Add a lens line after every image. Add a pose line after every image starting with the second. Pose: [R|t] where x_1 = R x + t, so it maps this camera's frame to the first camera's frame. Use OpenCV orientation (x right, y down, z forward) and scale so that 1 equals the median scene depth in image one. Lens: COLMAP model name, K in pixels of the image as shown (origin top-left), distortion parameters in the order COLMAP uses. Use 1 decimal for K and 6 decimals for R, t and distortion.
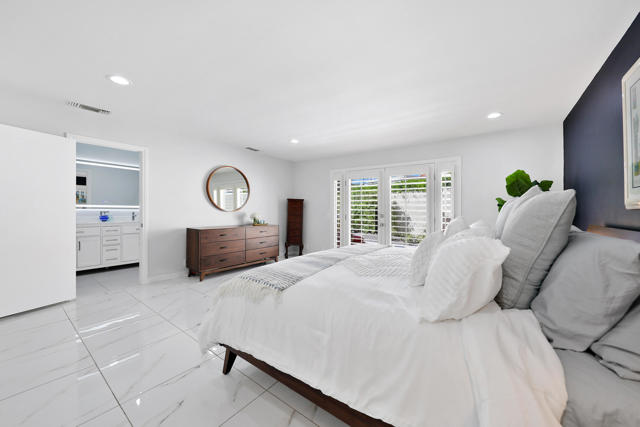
lens RADIAL K [[239.0, 0, 317.6], [0, 239.0, 211.4], [0, 0, 1]] dist [-0.002141, -0.000087]
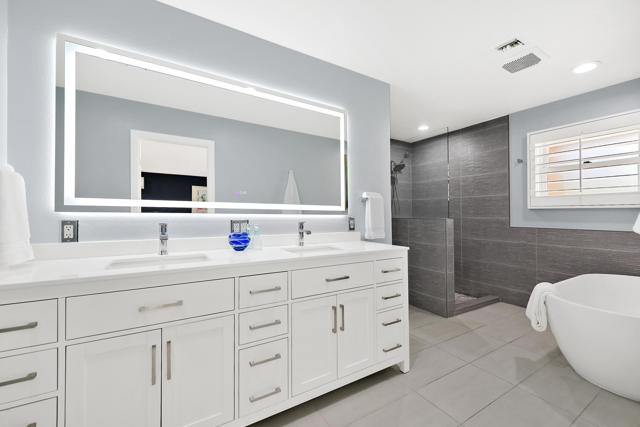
lens RADIAL K [[261.9, 0, 321.1], [0, 261.9, 213.8], [0, 0, 1]] dist [0.000850, 0.000021]
pose [[0.934338, -0.003789, -0.356369, -0.678802], [-0.001260, 0.999902, -0.013936, -0.004231], [0.356387, 0.013470, 0.934241, 0.721891]]
